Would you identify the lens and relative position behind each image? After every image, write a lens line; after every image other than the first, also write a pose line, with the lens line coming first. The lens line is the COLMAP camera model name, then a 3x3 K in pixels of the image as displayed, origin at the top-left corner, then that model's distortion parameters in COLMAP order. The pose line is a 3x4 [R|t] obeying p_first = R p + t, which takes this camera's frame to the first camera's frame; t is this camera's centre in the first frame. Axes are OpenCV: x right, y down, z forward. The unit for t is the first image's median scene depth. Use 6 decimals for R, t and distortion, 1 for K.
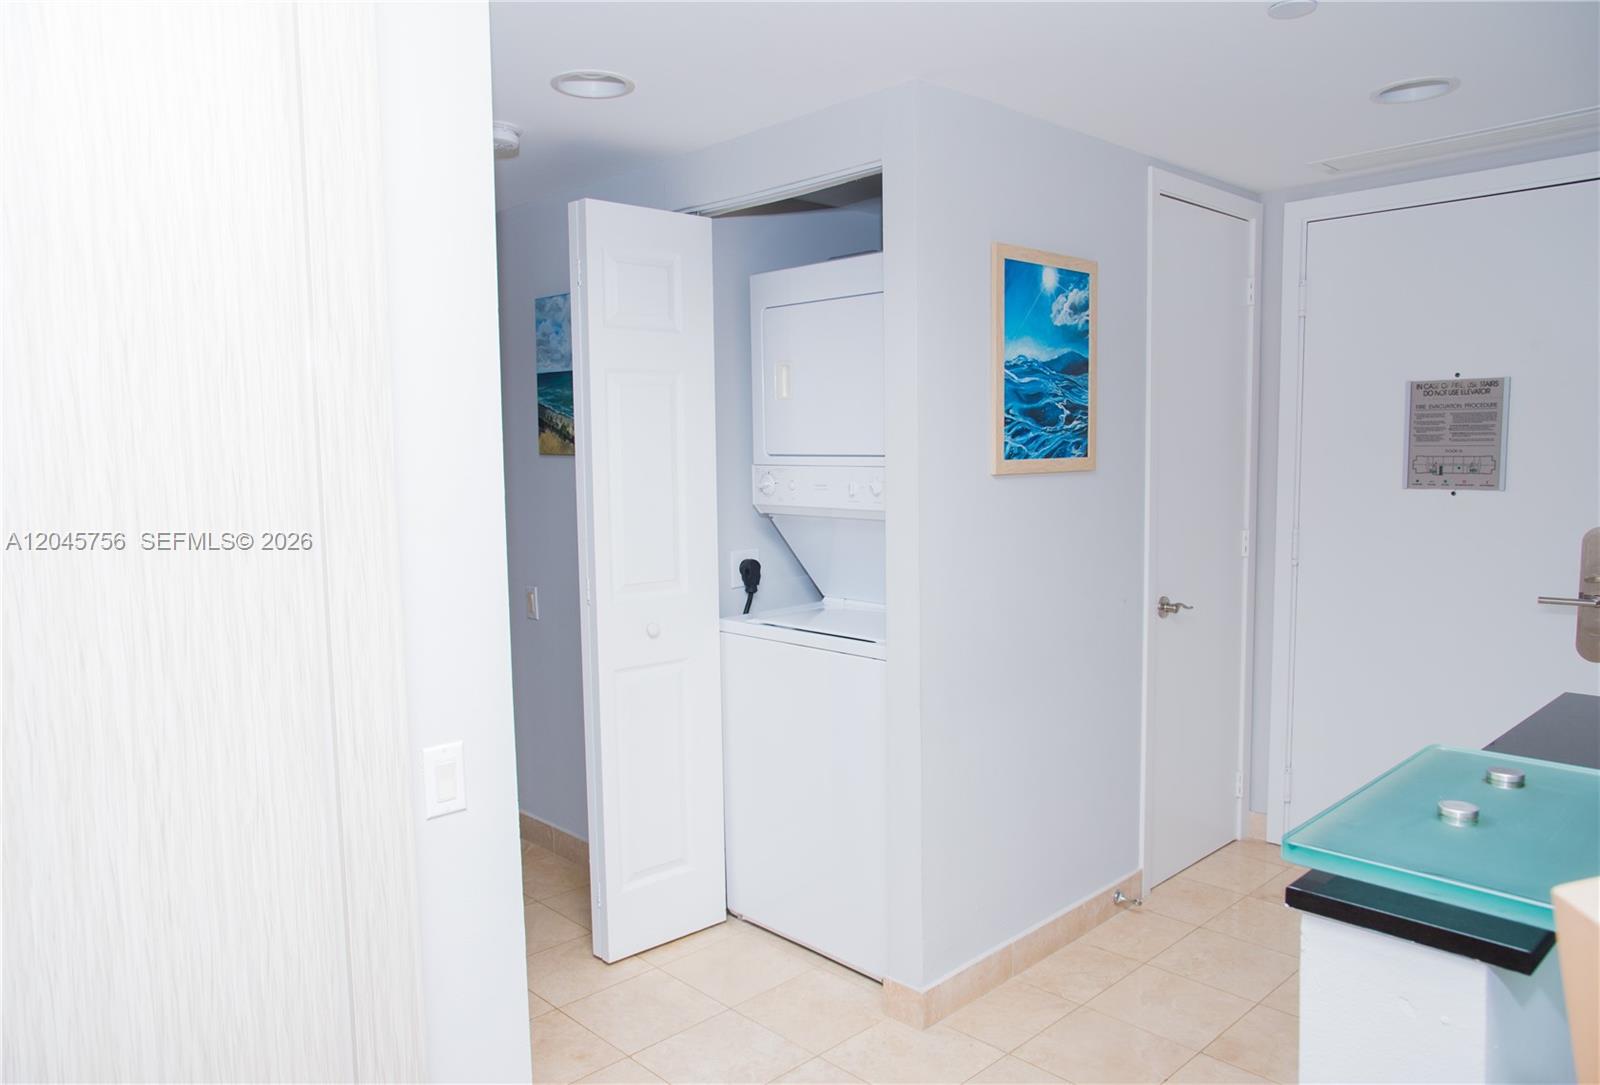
lens RADIAL K [[1098.8, 0, 808.0], [0, 1098.8, 539.5], [0, 0, 1]] dist [-0.053705, 0.044477]
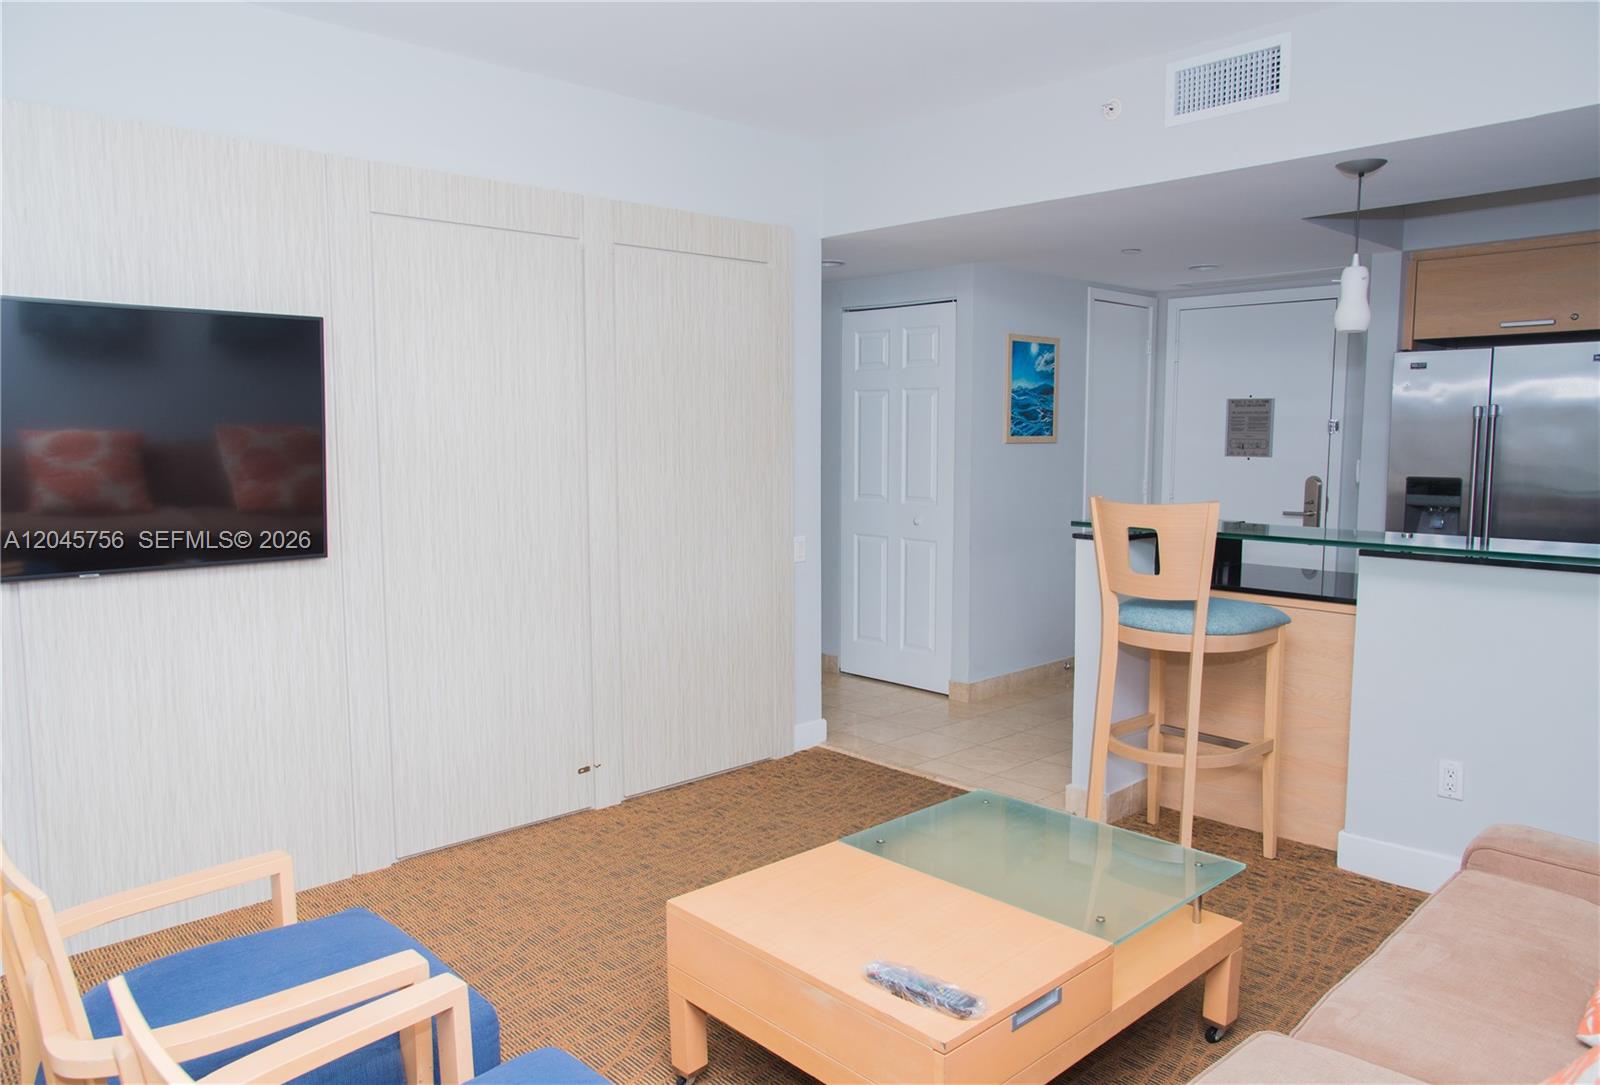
lens RADIAL K [[1098.8, 0, 859.1], [0, 1098.8, 543.7], [0, 0, 1]] dist [-0.053705, 0.044477]
pose [[0.999469, 0.014099, 0.029387, -0.158425], [-0.014744, 0.999653, 0.021851, 0.085165], [-0.029069, -0.022273, 0.999329, -1.022416]]
